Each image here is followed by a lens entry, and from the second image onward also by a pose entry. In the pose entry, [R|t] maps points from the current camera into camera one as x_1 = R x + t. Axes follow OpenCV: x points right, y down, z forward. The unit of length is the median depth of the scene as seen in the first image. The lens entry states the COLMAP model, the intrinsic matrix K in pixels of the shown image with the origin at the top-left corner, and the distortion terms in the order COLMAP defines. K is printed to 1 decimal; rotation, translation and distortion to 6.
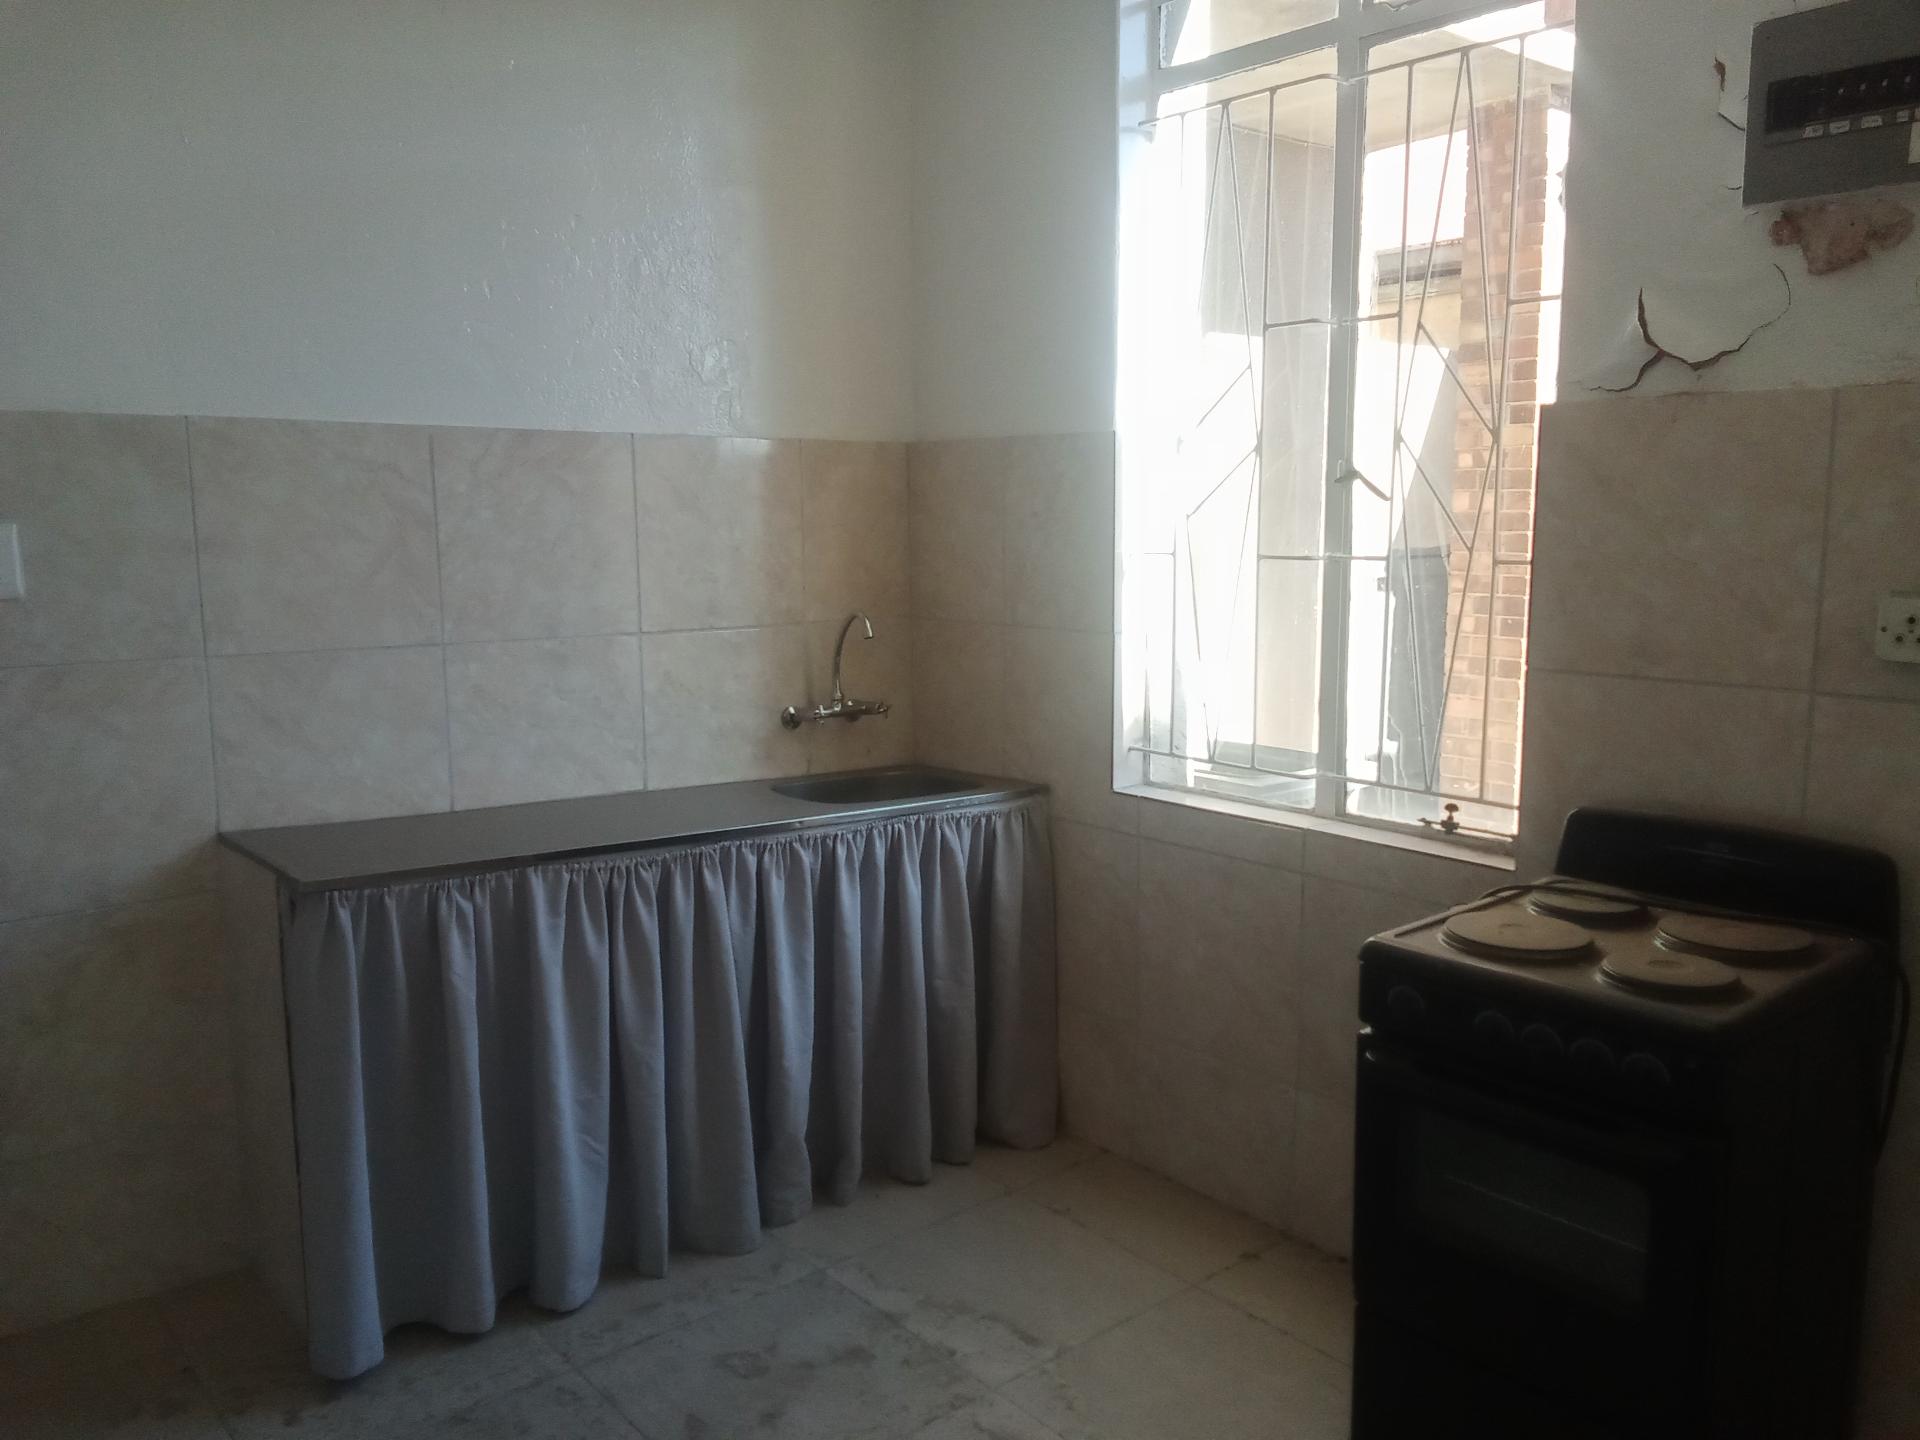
lens RADIAL K [[1510.6, 0, 954.0], [0, 1510.6, 726.3], [0, 0, 1]] dist [0.041001, -0.043250]
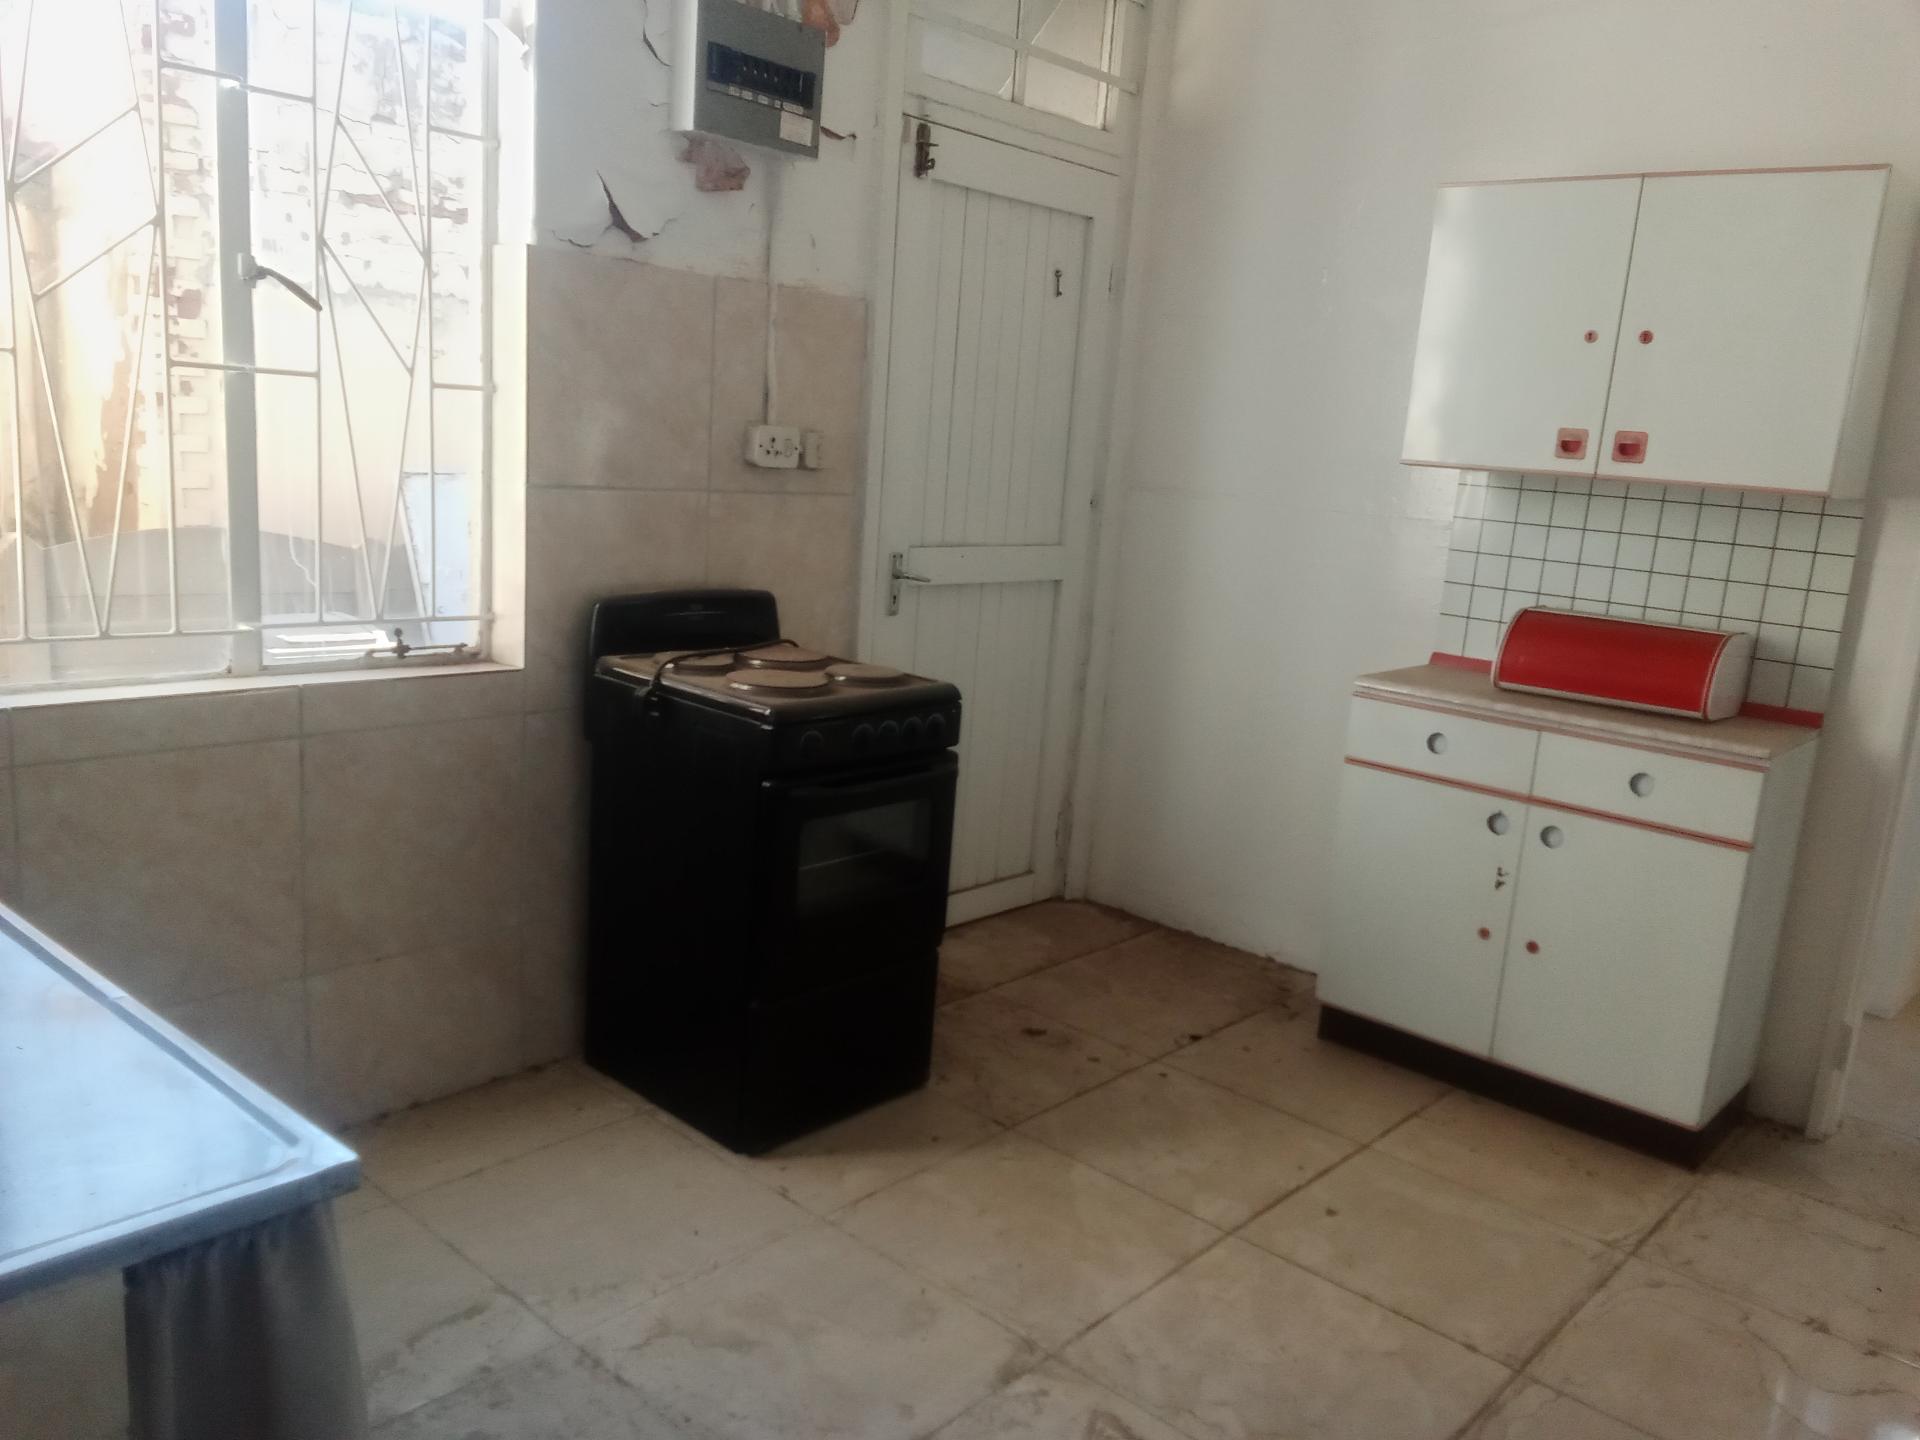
lens RADIAL K [[1510.6, 0, 957.7], [0, 1510.6, 721.7], [0, 0, 1]] dist [0.041001, -0.043250]
pose [[-0.152330, -0.201671, 0.967535, -0.799385], [0.064988, 0.974797, 0.213417, -0.088506], [-0.986191, 0.095388, -0.135385, 0.869157]]
